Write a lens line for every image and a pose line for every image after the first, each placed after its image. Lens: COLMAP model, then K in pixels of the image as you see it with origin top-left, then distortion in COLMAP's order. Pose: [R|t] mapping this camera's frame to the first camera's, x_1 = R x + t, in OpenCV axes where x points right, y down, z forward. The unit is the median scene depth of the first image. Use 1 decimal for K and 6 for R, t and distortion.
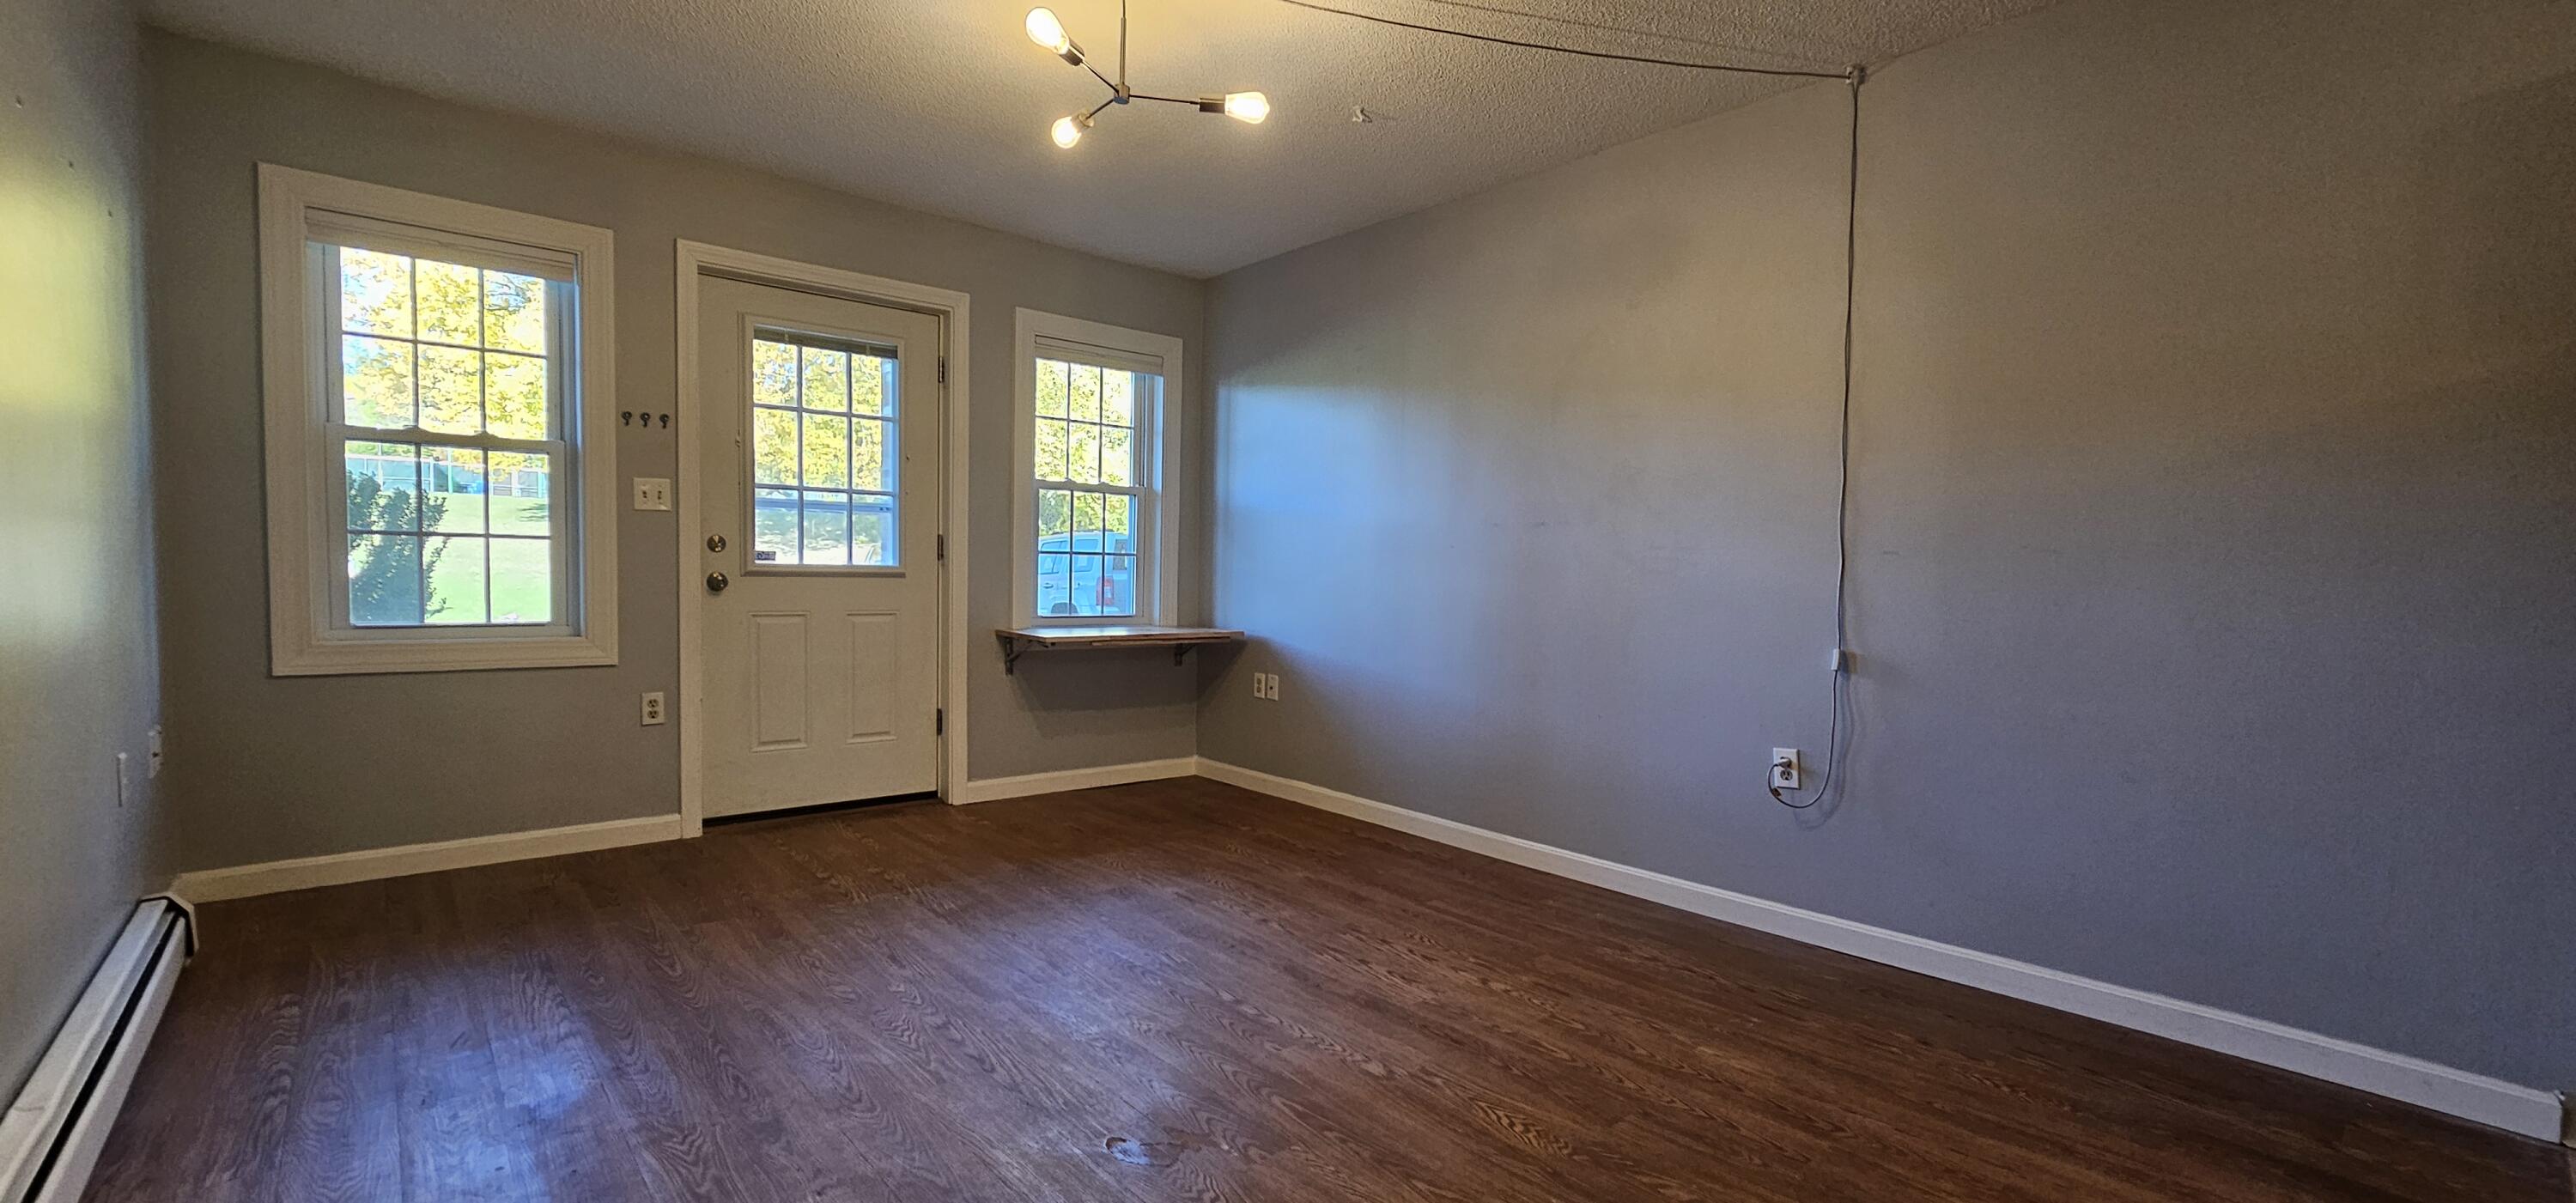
lens RADIAL K [[1052.7, 0, 1282.3], [0, 1052.7, 613.8], [0, 0, 1]] dist [-0.003159, 0.000151]
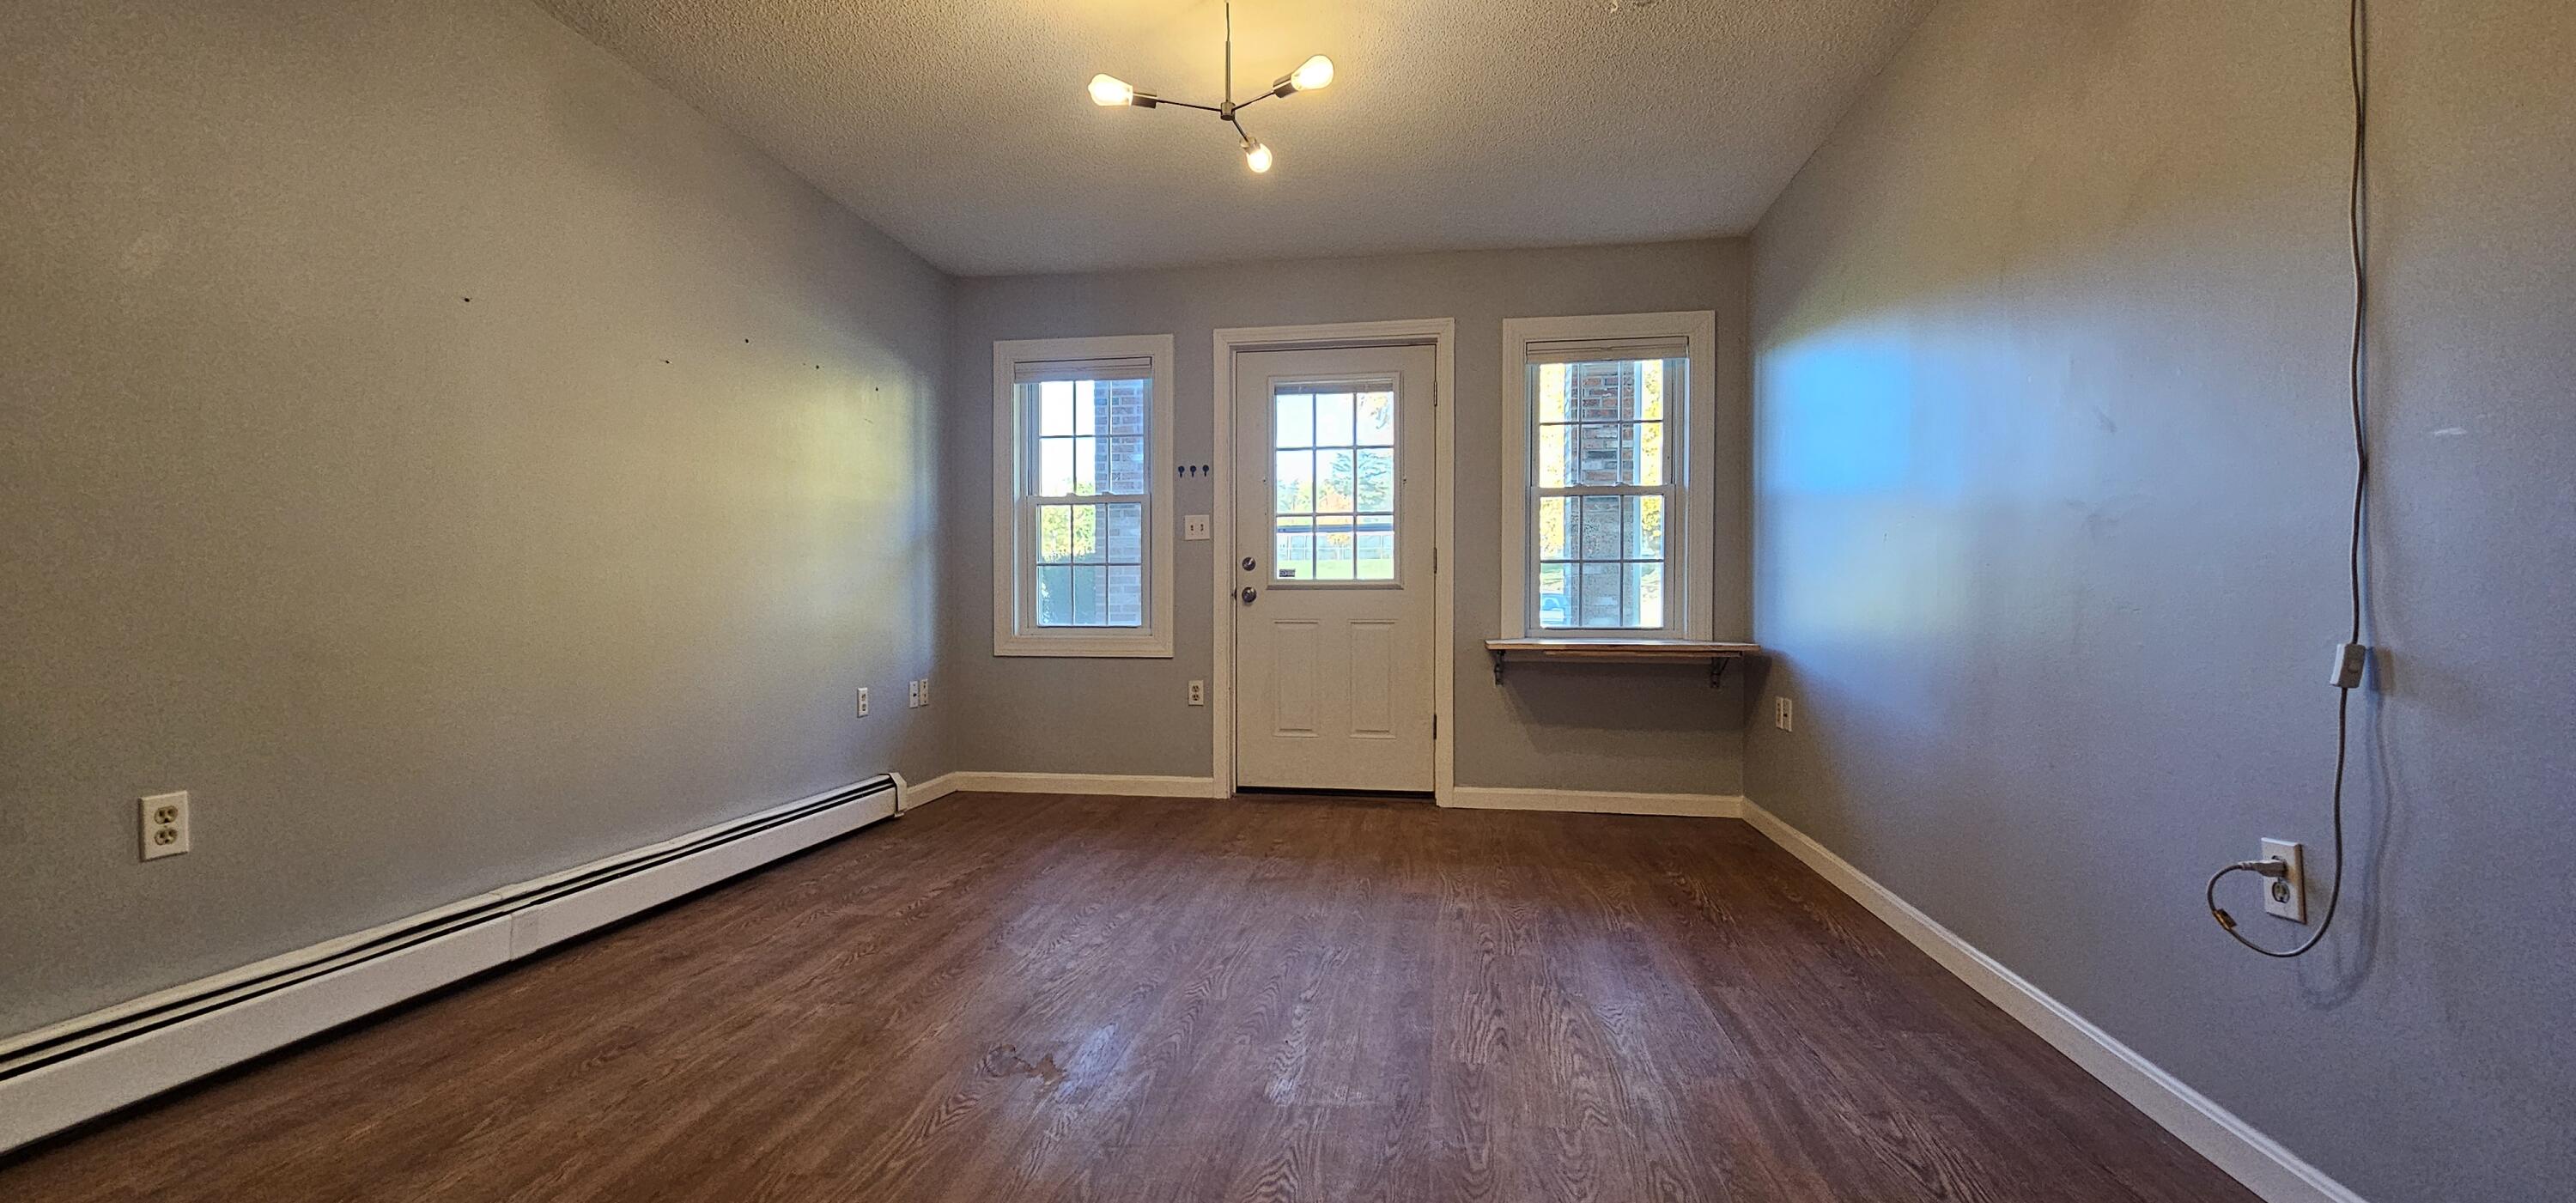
lens RADIAL K [[1052.7, 0, 1285.1], [0, 1052.7, 604.4], [0, 0, 1]] dist [-0.003159, 0.000151]
pose [[0.648167, -0.022324, -0.761171, 0.448999], [-0.017896, 0.998848, -0.044533, 0.036501], [0.761288, 0.042487, 0.647021, 0.239162]]
